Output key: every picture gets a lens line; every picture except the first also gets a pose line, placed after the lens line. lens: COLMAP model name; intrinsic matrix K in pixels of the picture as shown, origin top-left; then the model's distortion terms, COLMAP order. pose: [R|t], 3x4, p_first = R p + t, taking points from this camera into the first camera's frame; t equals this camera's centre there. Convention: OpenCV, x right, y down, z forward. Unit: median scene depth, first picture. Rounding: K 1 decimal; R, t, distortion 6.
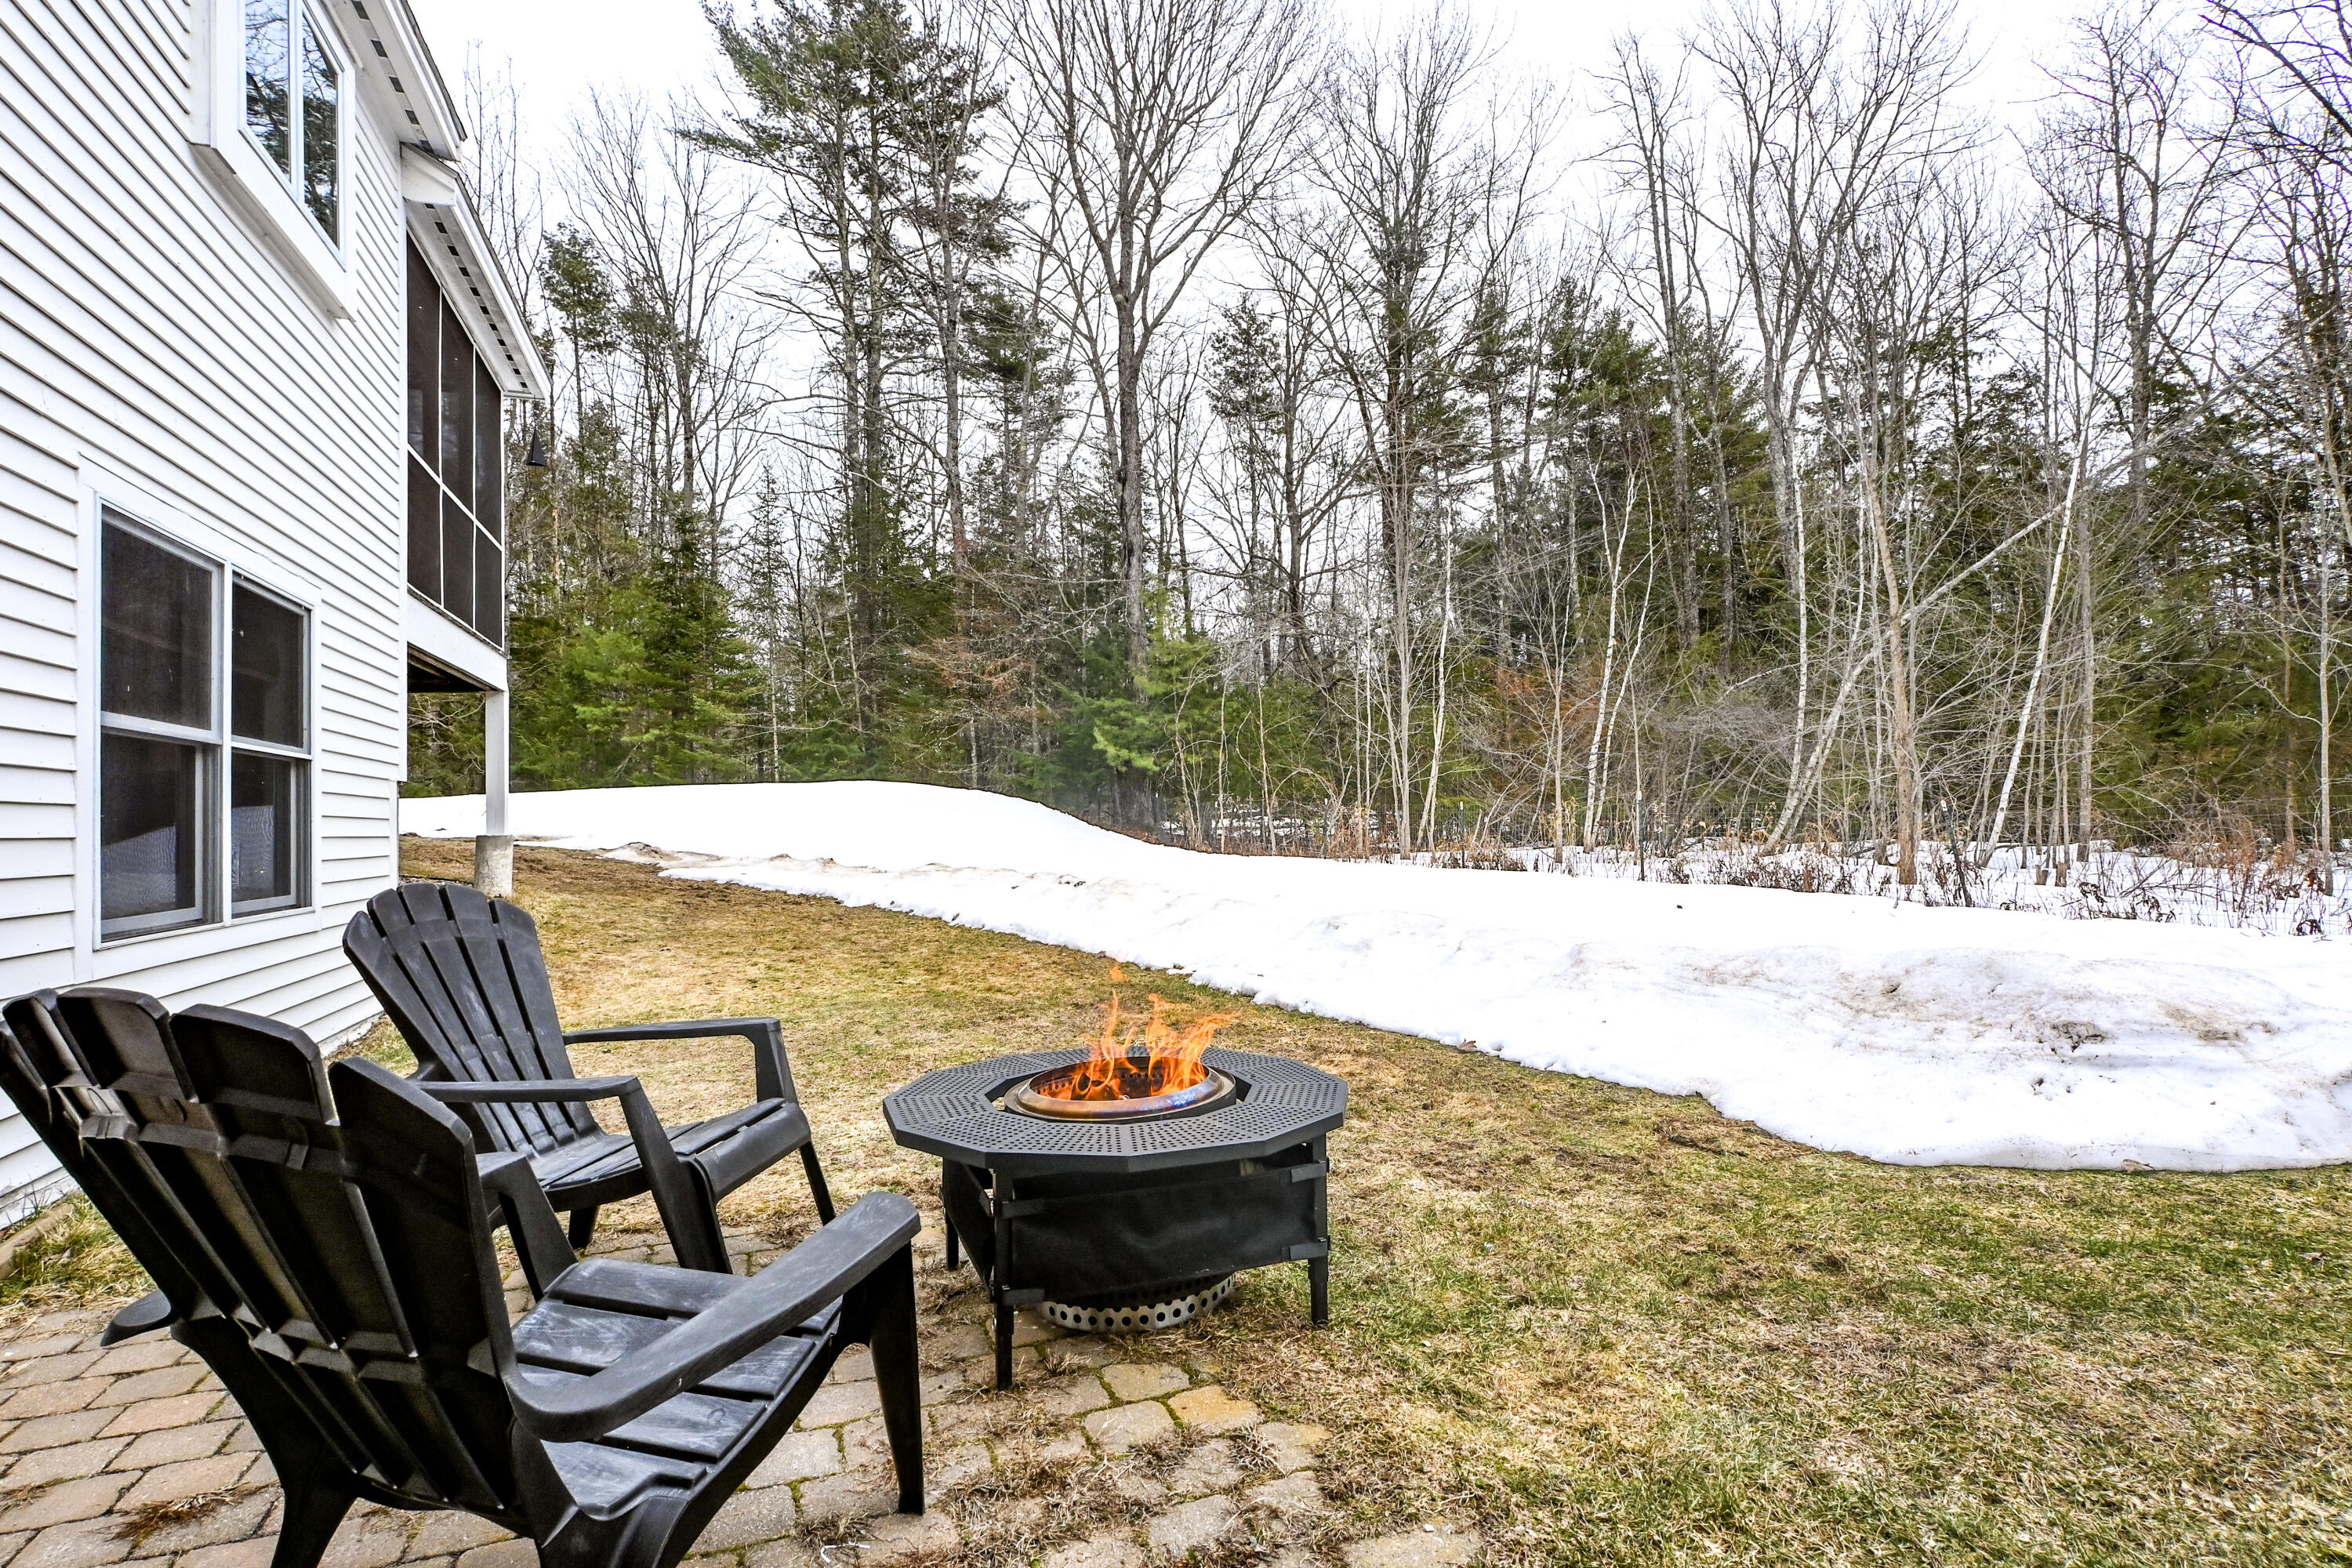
lens RADIAL K [[1193.8, 0, 1295.5], [0, 1193.8, 827.1], [0, 0, 1]] dist [-0.000751, 0.000167]
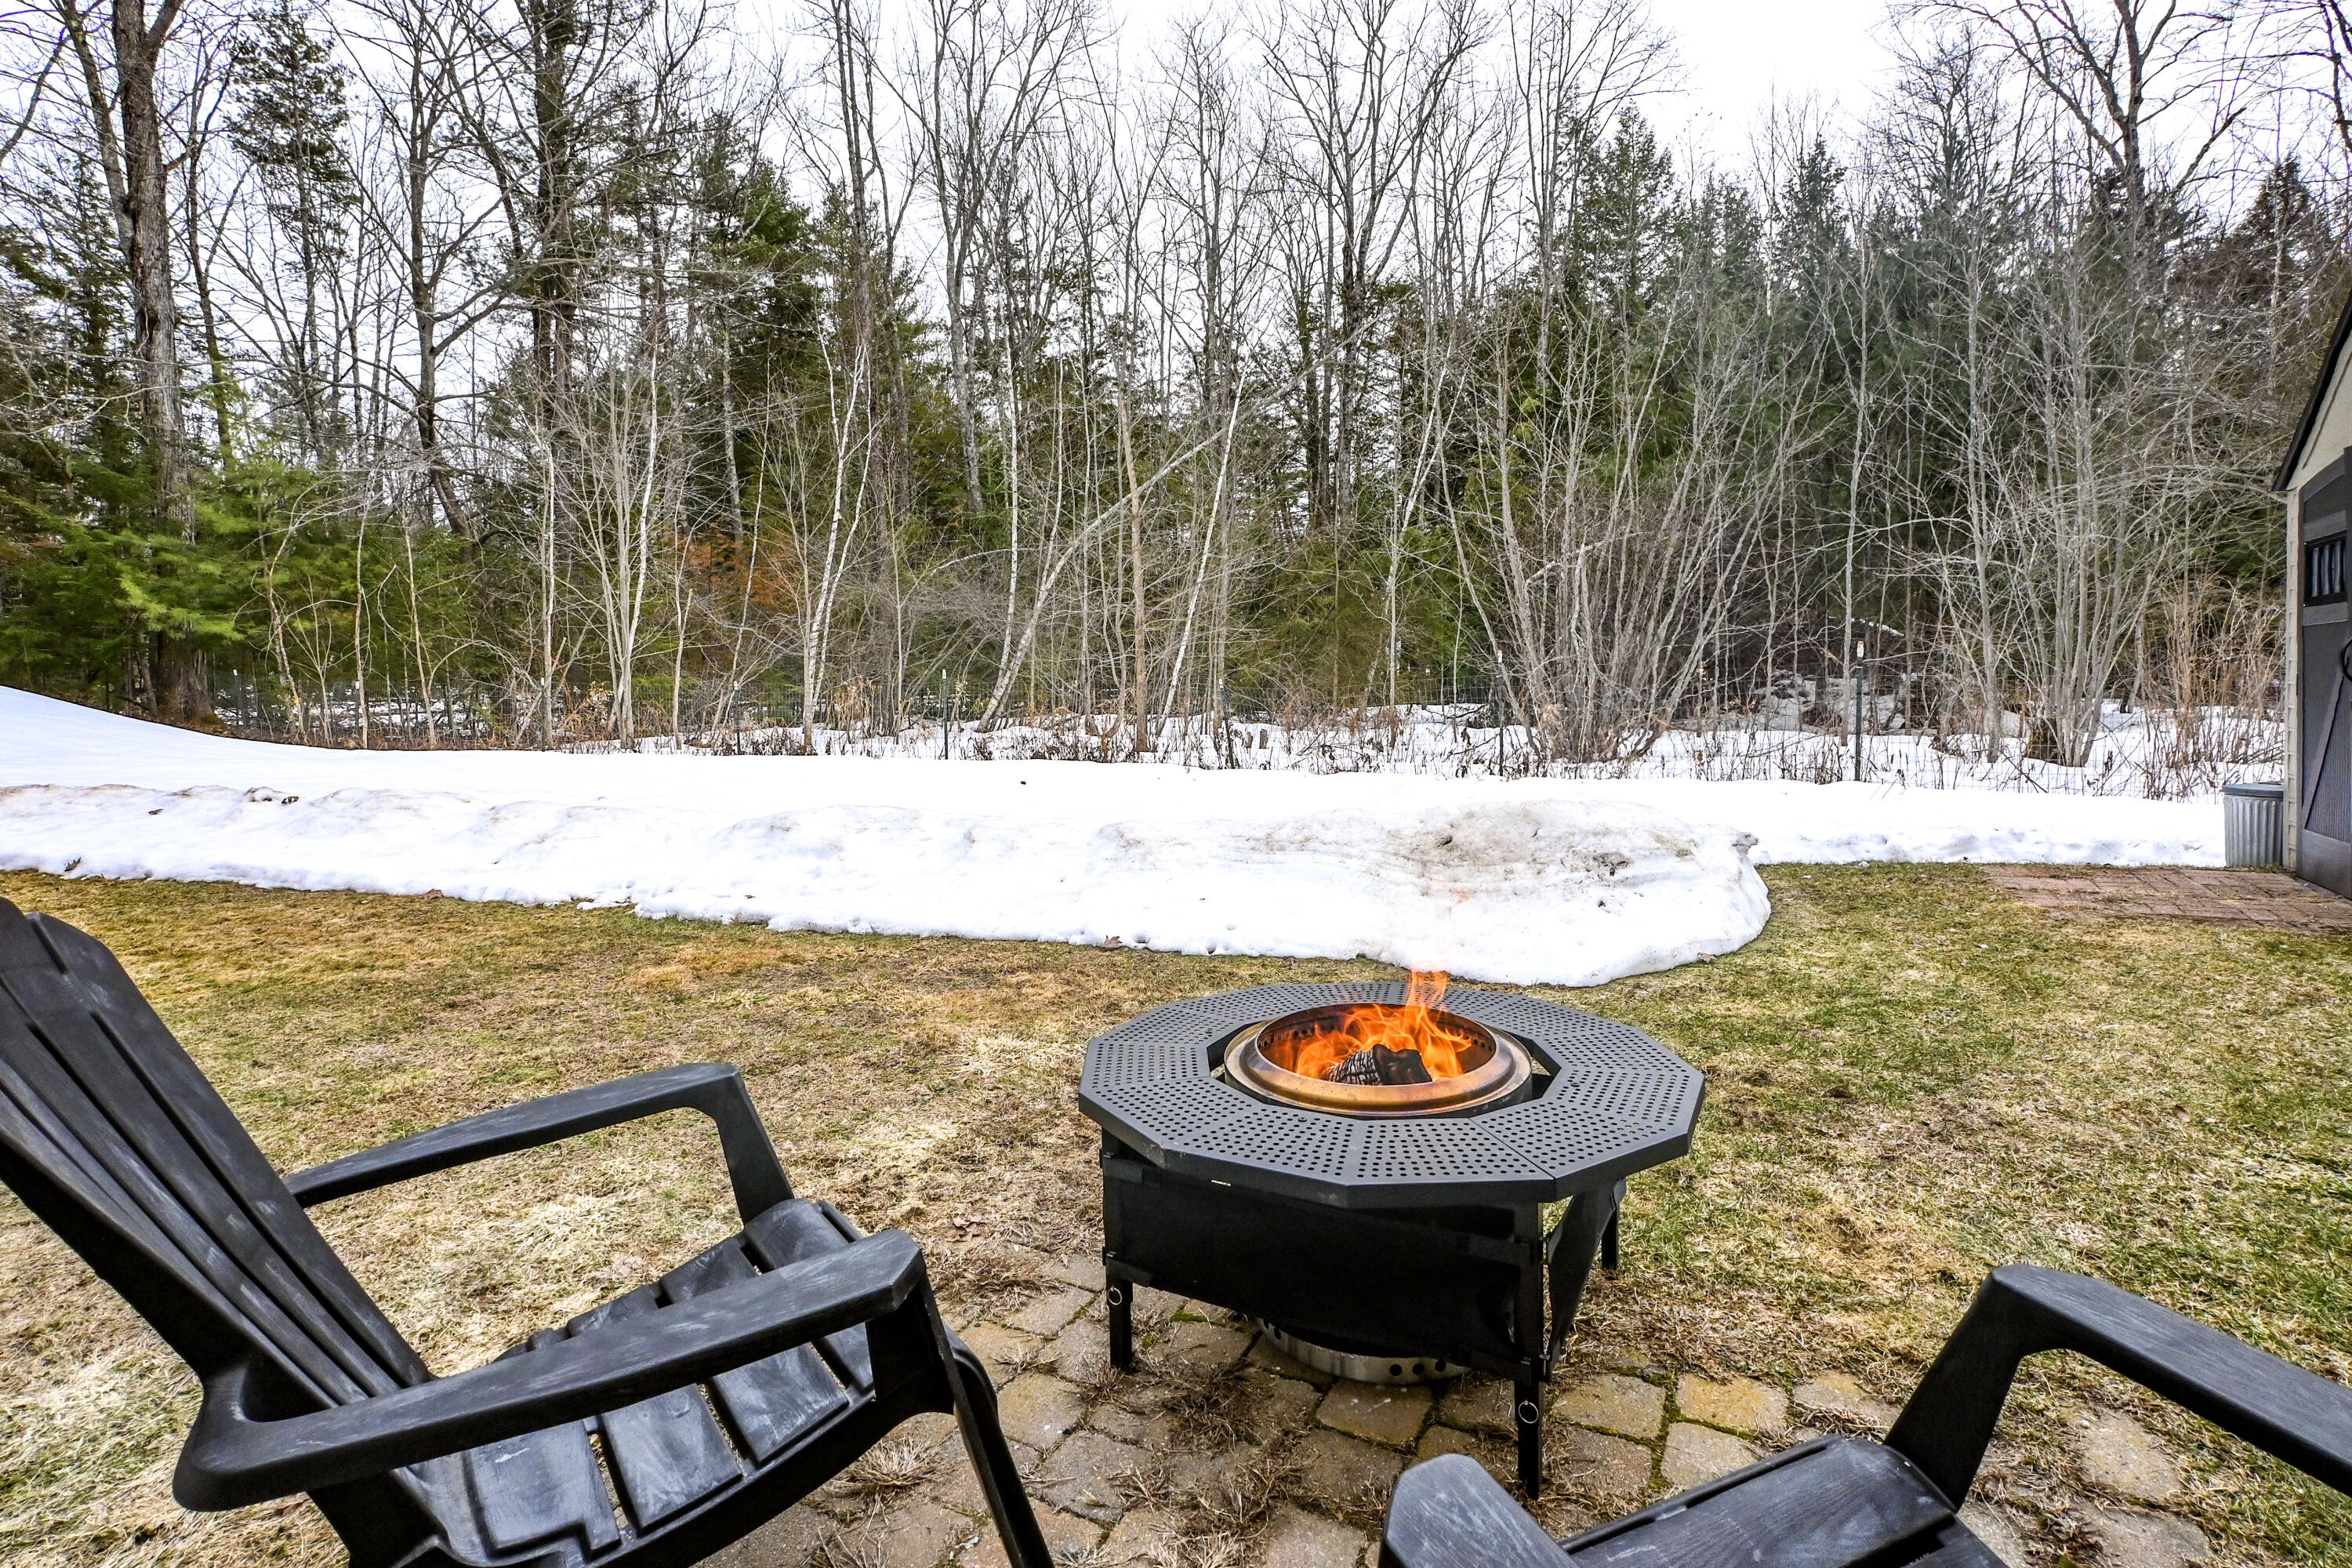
lens RADIAL K [[1144.2, 0, 1176.0], [0, 1144.2, 784.0], [0, 0, 1]] dist [0.000364, 0.000617]
pose [[0.771292, -0.058411, 0.633795, -0.124066], [0.014769, 0.997154, 0.073925, -0.001975], [-0.636310, -0.047658, 0.769960, 0.093502]]
